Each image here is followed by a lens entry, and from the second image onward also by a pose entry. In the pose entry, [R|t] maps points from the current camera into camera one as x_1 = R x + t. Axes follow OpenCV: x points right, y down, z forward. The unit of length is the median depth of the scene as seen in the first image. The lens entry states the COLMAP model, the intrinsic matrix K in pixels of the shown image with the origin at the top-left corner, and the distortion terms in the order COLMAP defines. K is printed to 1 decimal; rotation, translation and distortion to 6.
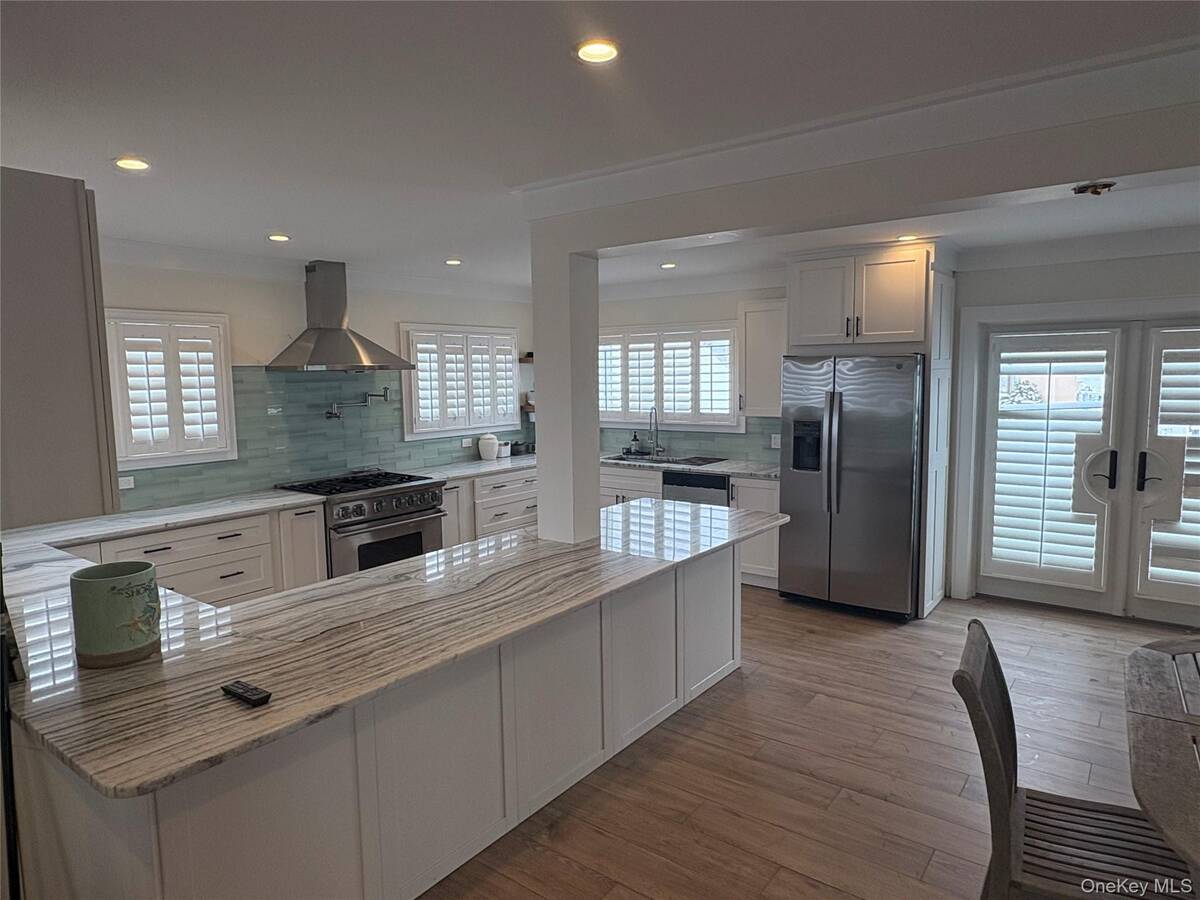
lens RADIAL K [[742.6, 0, 603.4], [0, 742.6, 449.4], [0, 0, 1]] dist [0.005790, 0.000341]
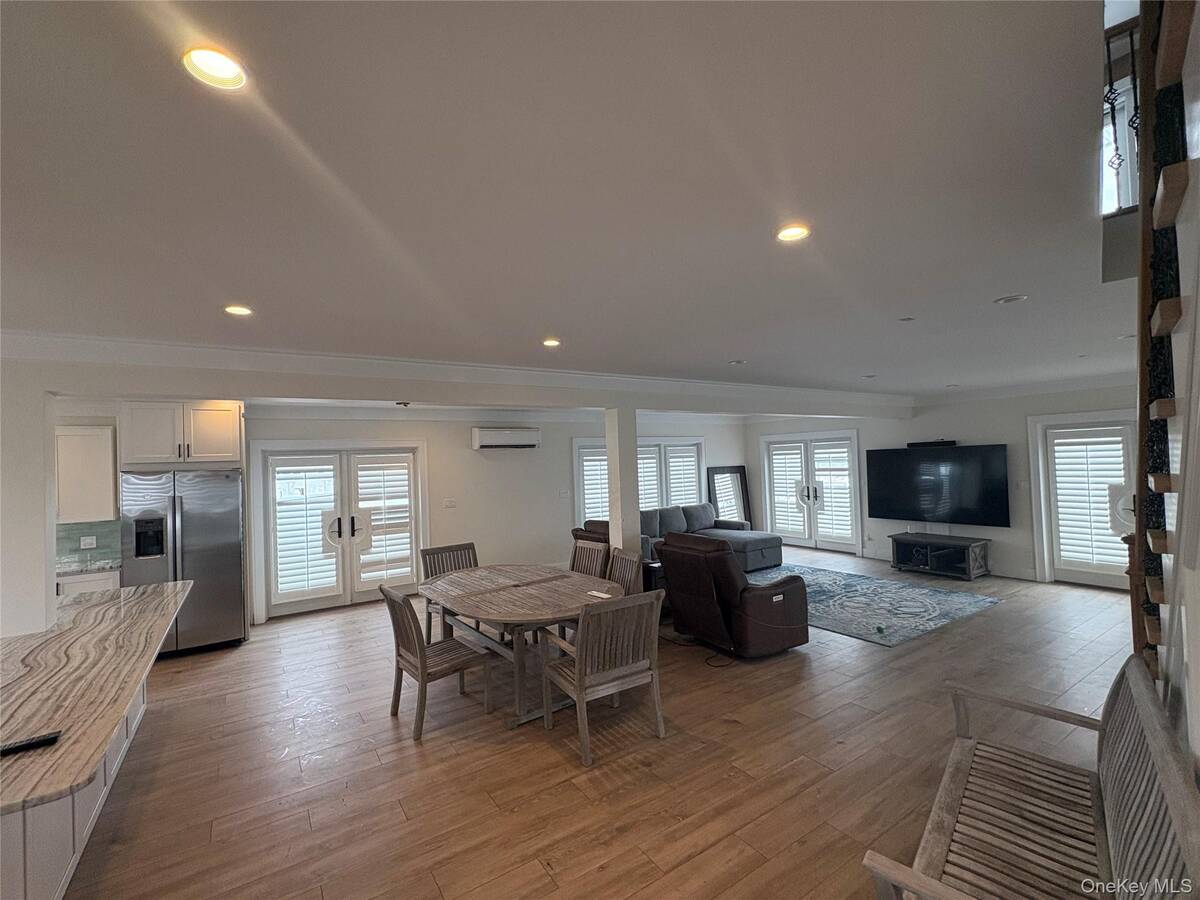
lens RADIAL K [[524.7, 0, 598.1], [0, 524.7, 450.8], [0, 0, 1]] dist [0.008325, 0.000312]
pose [[0.336488, 0.020168, 0.941472, -0.387405], [0.130907, 0.989062, -0.067974, 0.011205], [-0.932545, 0.146118, 0.330167, -0.098149]]
